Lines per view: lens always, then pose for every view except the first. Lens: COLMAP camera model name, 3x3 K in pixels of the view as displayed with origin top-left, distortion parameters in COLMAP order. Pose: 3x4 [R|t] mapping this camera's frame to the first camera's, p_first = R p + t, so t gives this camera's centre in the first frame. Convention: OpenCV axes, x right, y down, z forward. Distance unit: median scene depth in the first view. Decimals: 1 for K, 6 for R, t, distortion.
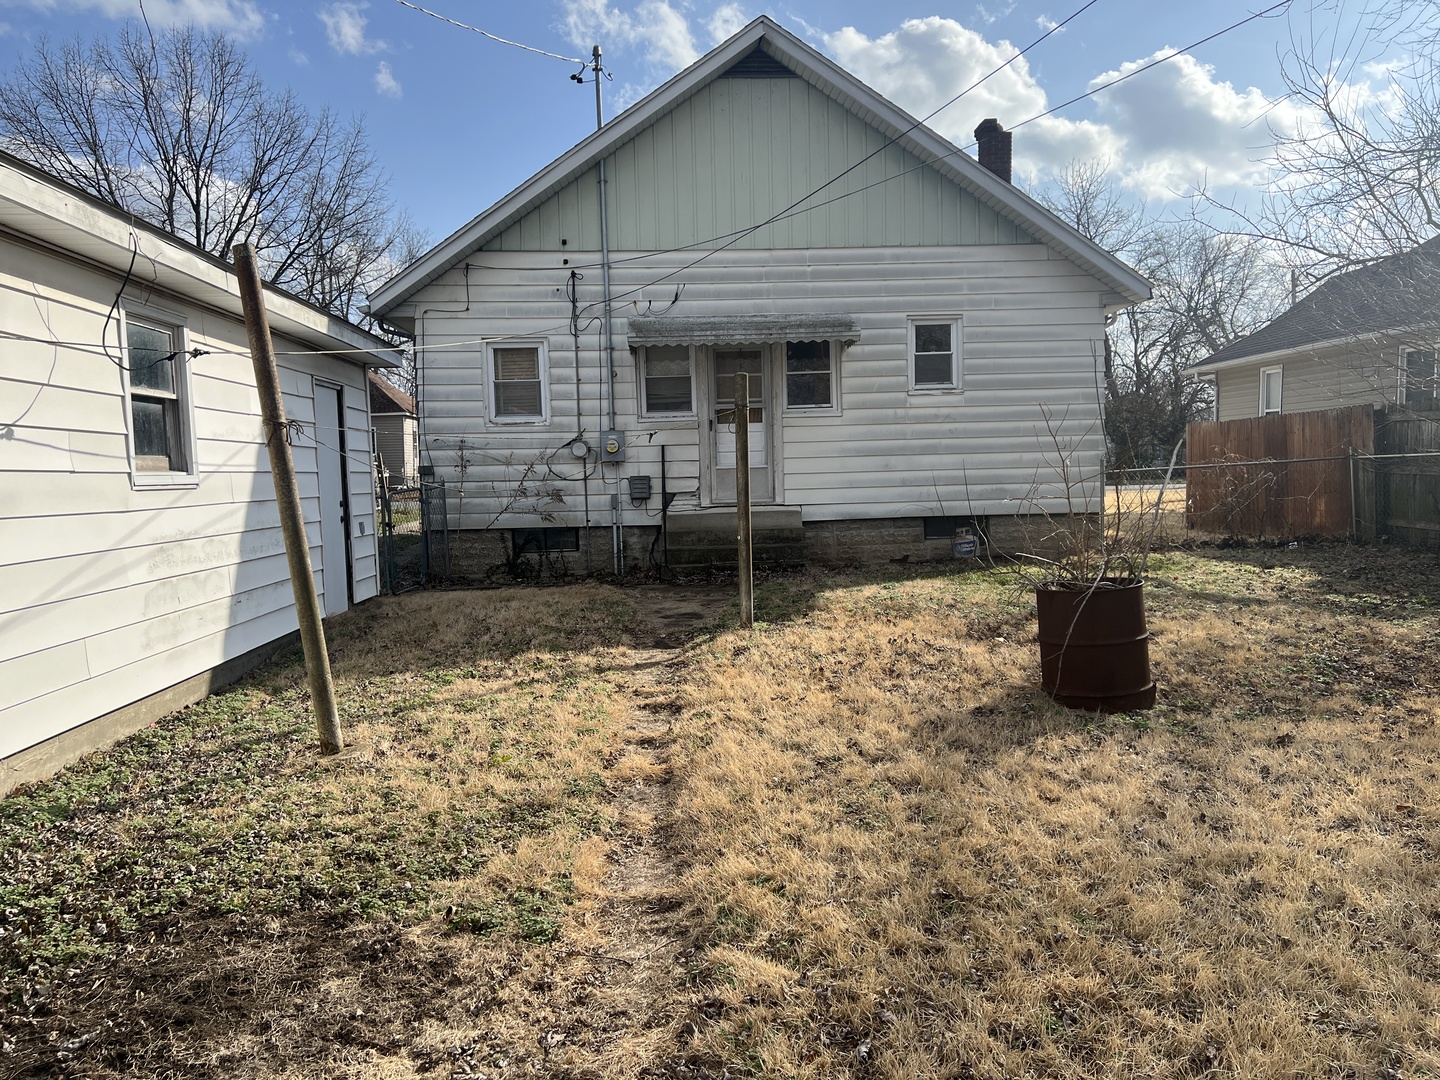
lens RADIAL K [[1081.4, 0, 719.5], [0, 1081.4, 542.5], [0, 0, 1]] dist [0.065937, -0.064709]
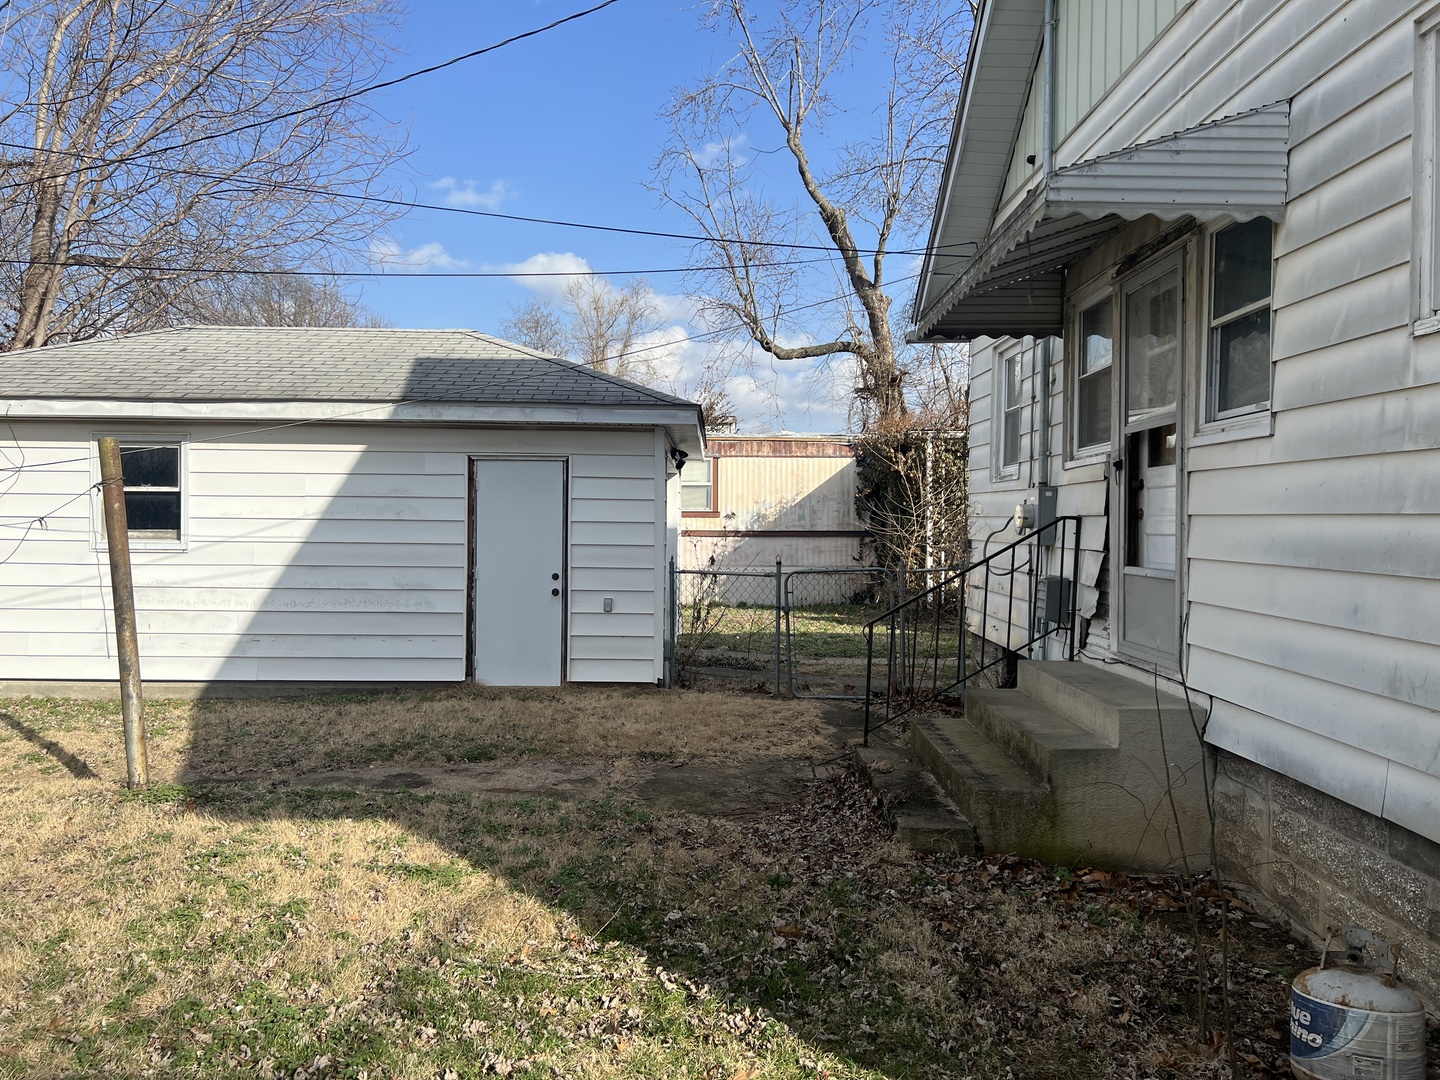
lens RADIAL K [[1081.4, 0, 721.5], [0, 1081.4, 535.8], [0, 0, 1]] dist [0.065937, -0.064709]
pose [[-0.043909, 0.044402, -0.998048, 0.434735], [-0.071297, 0.996325, 0.047462, -0.092055], [0.996488, 0.073242, -0.040582, 0.858835]]
